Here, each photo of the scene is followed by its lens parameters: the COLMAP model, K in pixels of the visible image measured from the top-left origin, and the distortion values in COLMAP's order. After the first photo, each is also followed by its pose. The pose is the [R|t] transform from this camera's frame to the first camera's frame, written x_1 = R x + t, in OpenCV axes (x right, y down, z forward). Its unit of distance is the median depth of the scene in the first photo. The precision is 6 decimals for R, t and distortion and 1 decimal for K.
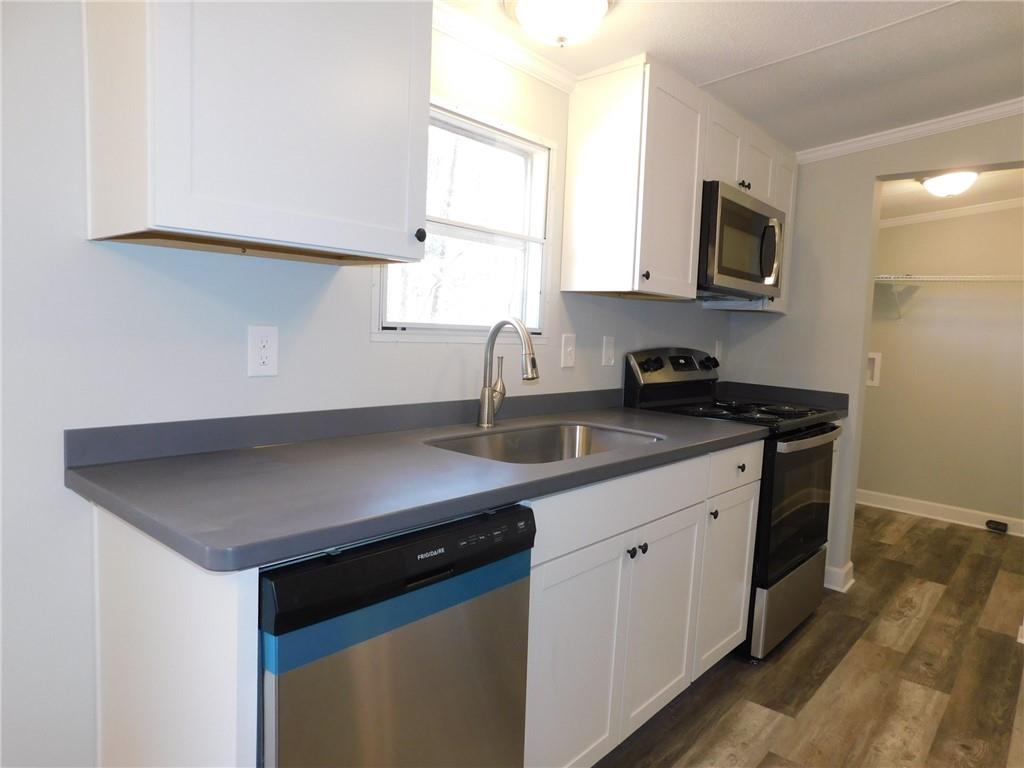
lens RADIAL K [[681.7, 0, 508.4], [0, 681.7, 387.4], [0, 0, 1]] dist [-0.055450, 0.054299]
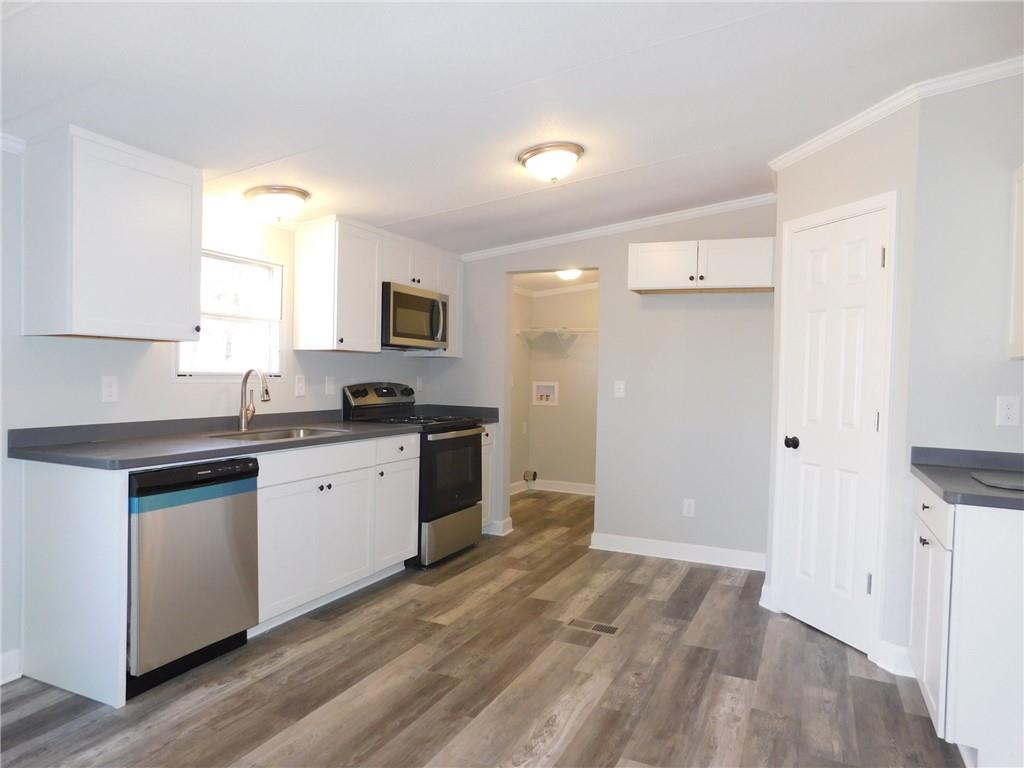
lens RADIAL K [[681.7, 0, 508.4], [0, 681.7, 387.4], [0, 0, 1]] dist [-0.055450, 0.054299]
pose [[0.960360, -0.036314, 0.276389, 0.119688], [0.053018, 0.997175, -0.053204, 0.063309], [-0.273676, 0.065748, 0.959572, -0.704837]]
